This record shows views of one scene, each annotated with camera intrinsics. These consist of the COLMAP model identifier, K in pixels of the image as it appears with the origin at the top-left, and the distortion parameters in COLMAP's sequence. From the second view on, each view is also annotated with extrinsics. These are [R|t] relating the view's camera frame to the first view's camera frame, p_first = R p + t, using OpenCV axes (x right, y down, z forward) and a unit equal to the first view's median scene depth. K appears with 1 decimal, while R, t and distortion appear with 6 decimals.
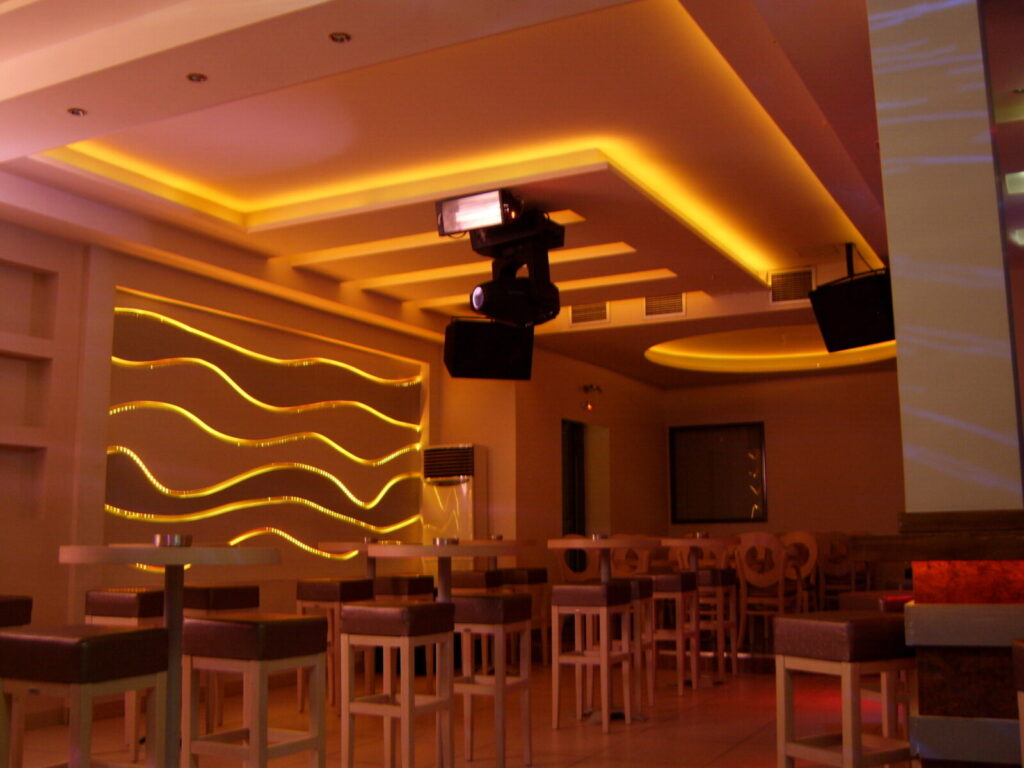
lens RADIAL K [[1115.5, 0, 512.0], [0, 1115.5, 384.0], [0, 0, 1]] dist [-0.158862, 0.171340]
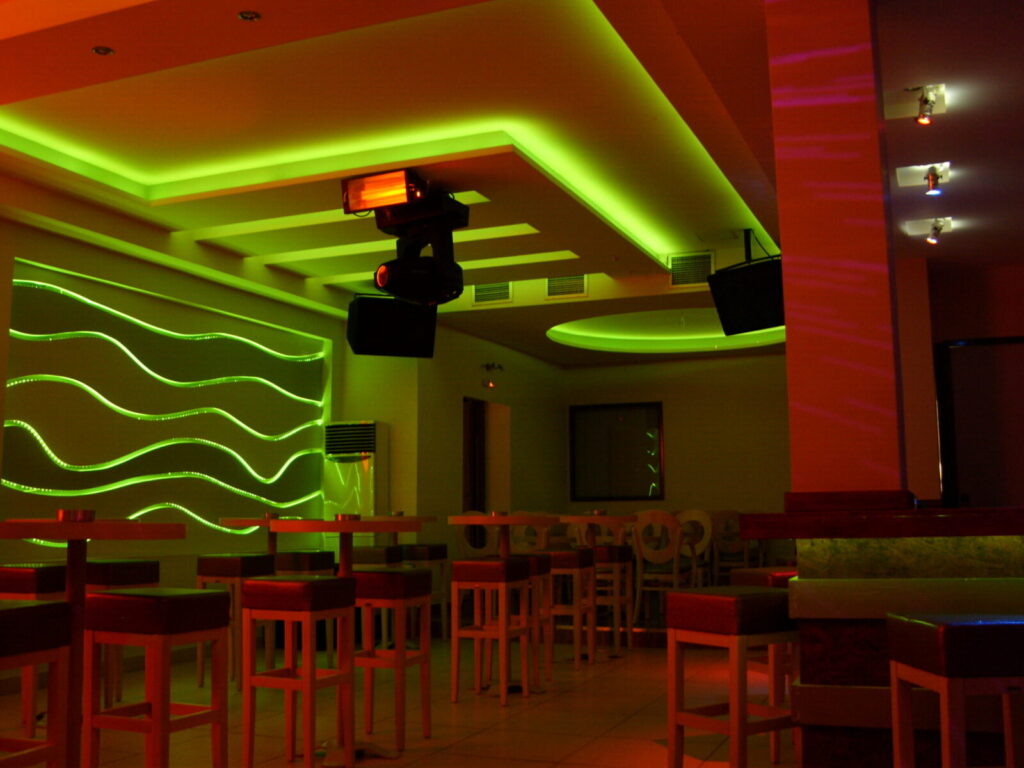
lens RADIAL K [[1115.5, 0, 512.0], [0, 1115.5, 384.0], [0, 0, 1]] dist [-0.158862, 0.171340]
pose [[0.996031, 0.012854, 0.088072, -0.000761], [-0.014697, 0.999686, 0.020313, -0.001554], [-0.087783, -0.021526, 0.995907, -0.011544]]
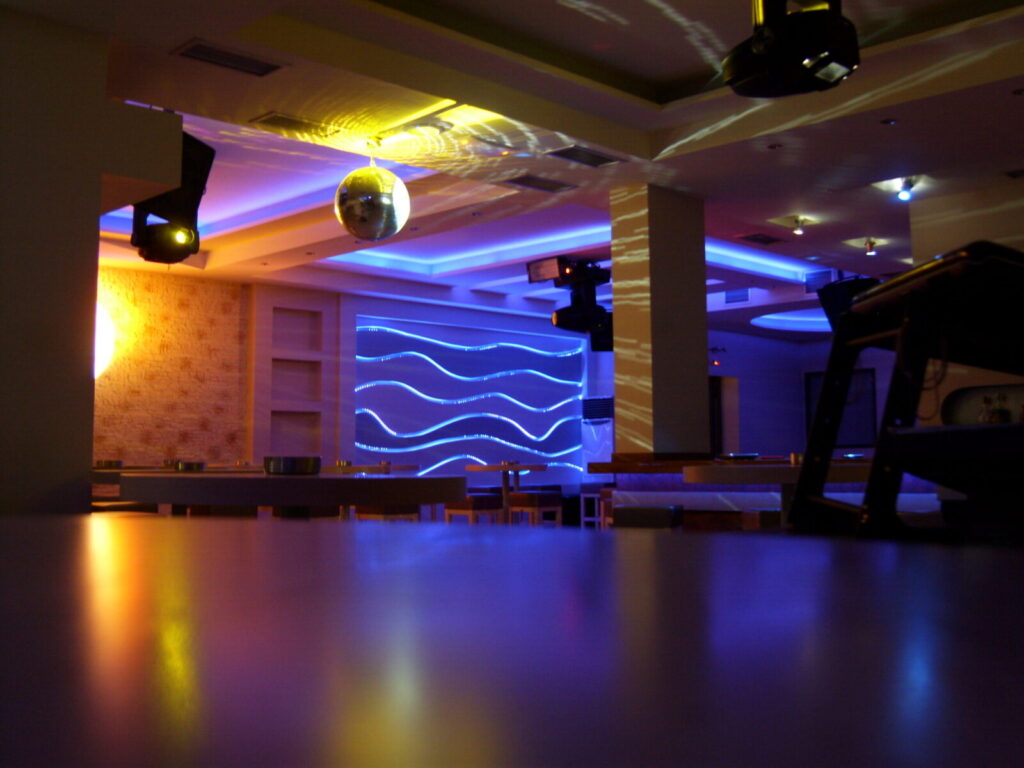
lens RADIAL K [[1115.5, 0, 512.0], [0, 1115.5, 384.0], [0, 0, 1]] dist [-0.158862, 0.171340]
pose [[0.956285, -0.019634, -0.291777, 0.343400], [0.040306, 0.997070, 0.065008, -0.079132], [0.289646, -0.073926, 0.954275, -0.544573]]
